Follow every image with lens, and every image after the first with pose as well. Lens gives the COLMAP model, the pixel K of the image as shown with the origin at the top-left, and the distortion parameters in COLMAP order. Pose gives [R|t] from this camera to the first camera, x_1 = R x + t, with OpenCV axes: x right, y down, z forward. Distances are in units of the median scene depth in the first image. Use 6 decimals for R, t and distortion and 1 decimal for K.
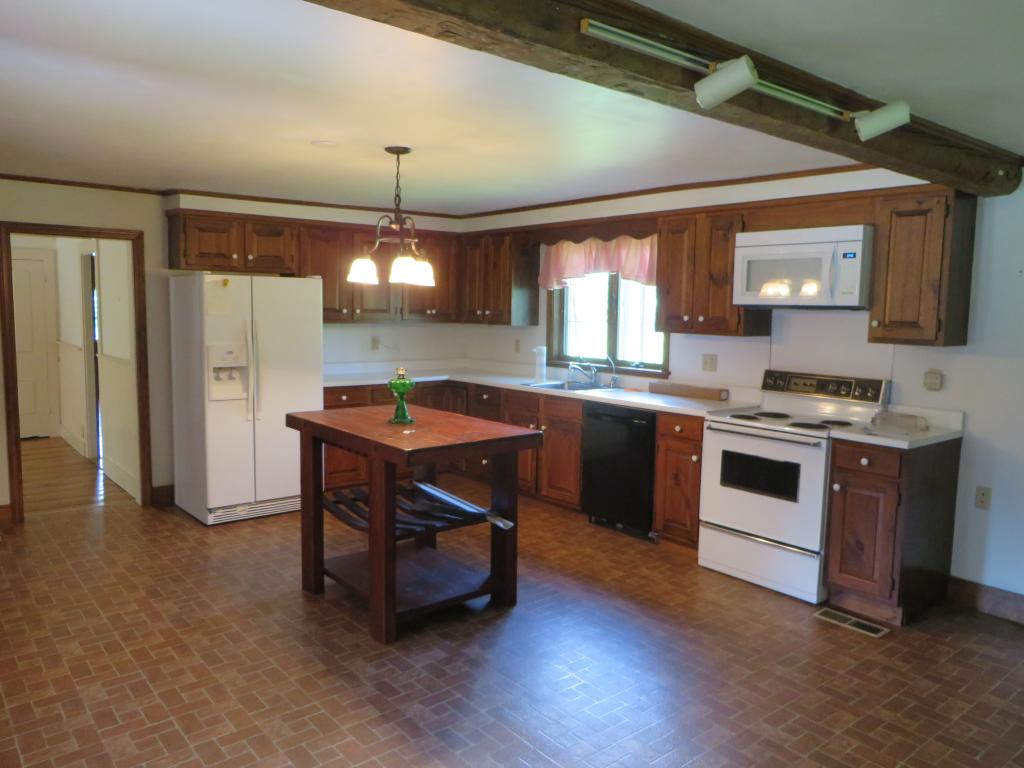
lens RADIAL K [[768.2, 0, 511.7], [0, 768.2, 390.1], [0, 0, 1]] dist [-0.002502, 0.000992]
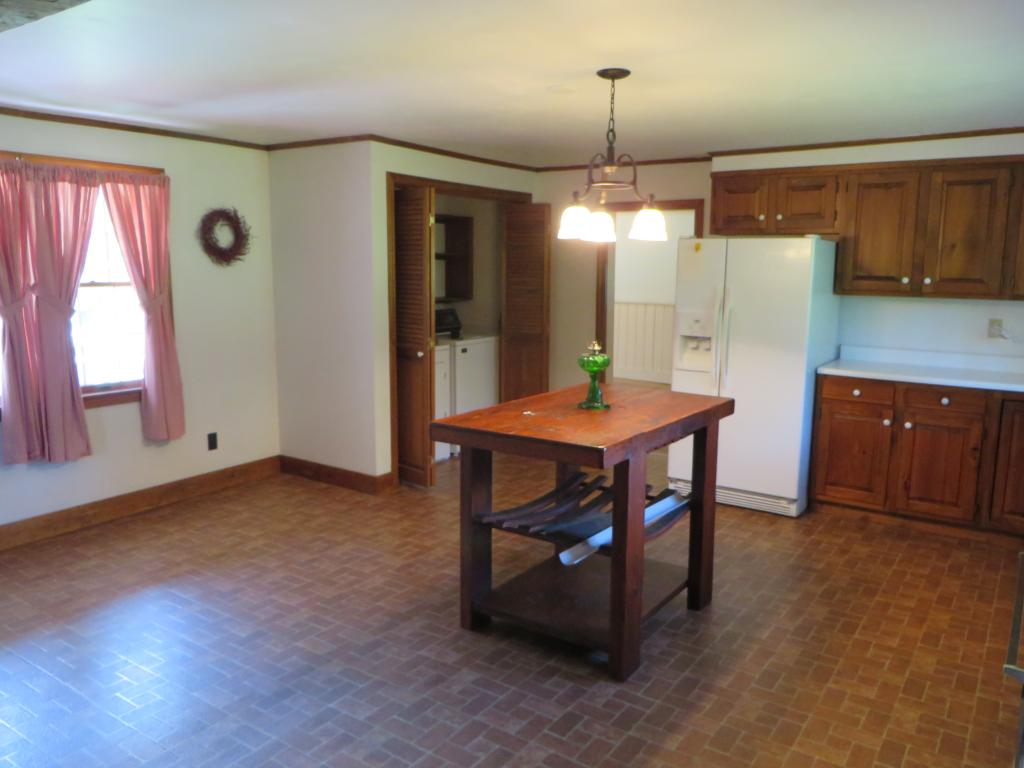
lens RADIAL K [[768.2, 0, 512.8], [0, 768.2, 374.9], [0, 0, 1]] dist [-0.002502, 0.000992]
pose [[0.272148, 0.120533, -0.954676, 0.481843], [-0.115542, 0.989039, 0.091934, -0.044075], [0.955293, 0.085285, 0.283092, 0.523994]]
